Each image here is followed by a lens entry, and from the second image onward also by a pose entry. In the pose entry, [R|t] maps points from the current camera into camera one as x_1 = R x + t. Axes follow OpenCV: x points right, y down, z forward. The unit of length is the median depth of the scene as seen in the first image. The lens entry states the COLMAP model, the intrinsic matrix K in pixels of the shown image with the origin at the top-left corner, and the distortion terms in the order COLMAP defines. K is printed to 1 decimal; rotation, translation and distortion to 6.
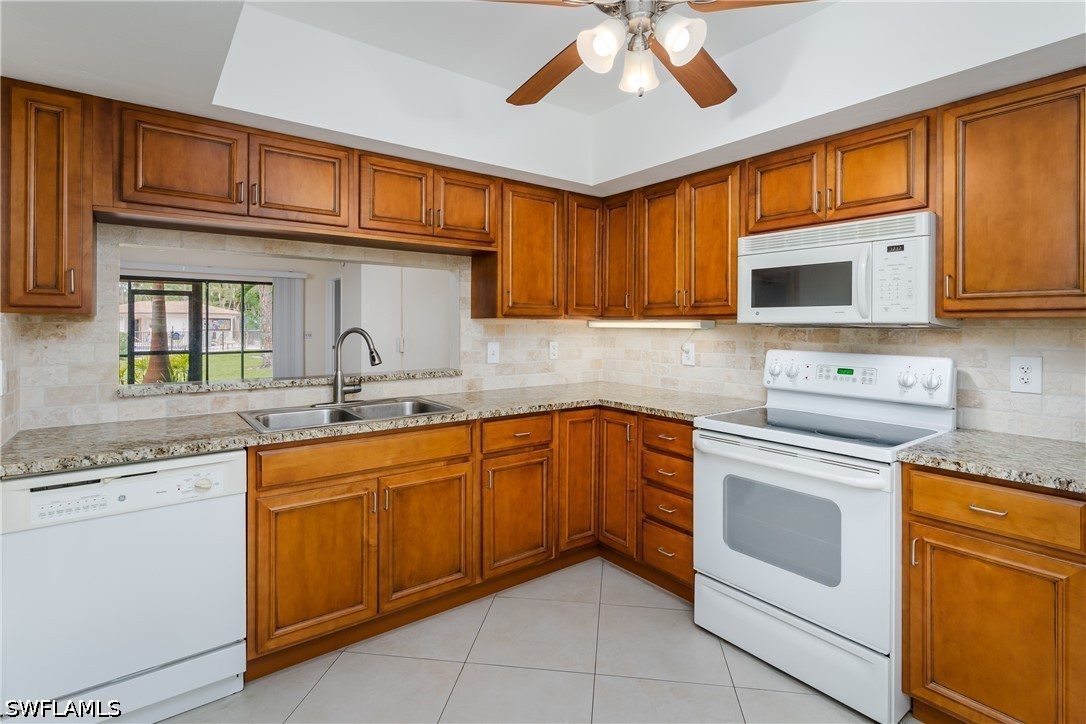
lens RADIAL K [[529.1, 0, 546.6], [0, 529.1, 329.6], [0, 0, 1]] dist [0.000474, -0.000029]
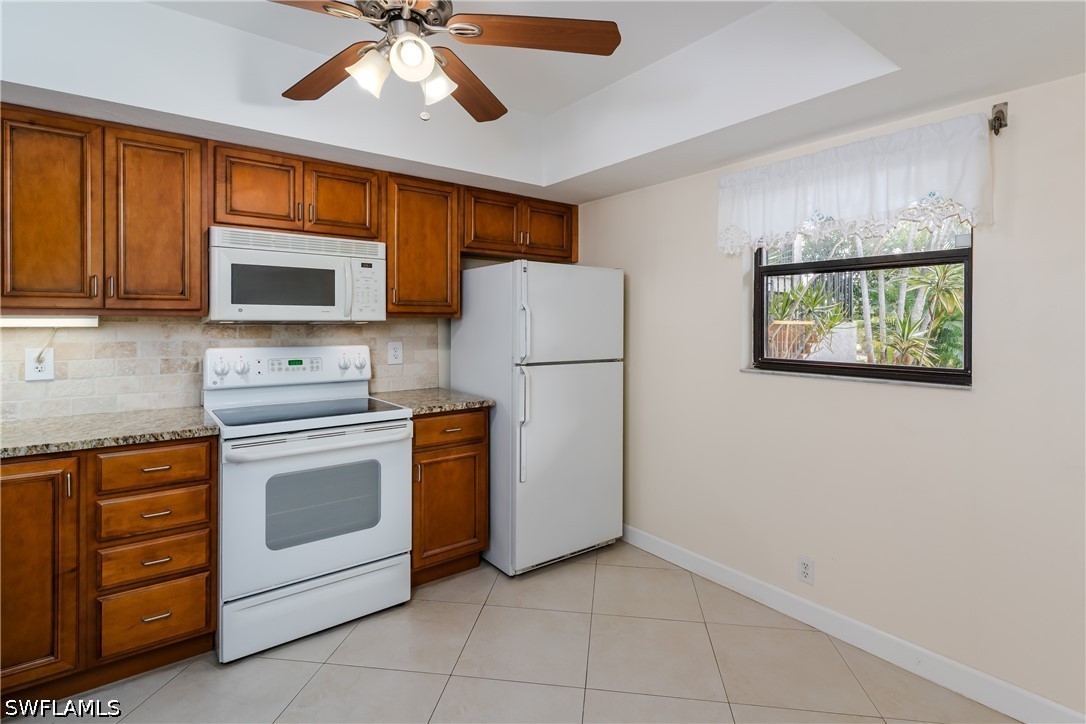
lens RADIAL K [[529.1, 0, 546.6], [0, 529.1, 329.6], [0, 0, 1]] dist [0.000474, -0.000029]
pose [[-0.002277, -0.016298, 0.999865, -0.584515], [0.007772, 0.999837, 0.016315, -0.006854], [-0.999967, 0.007808, -0.002150, 0.460849]]
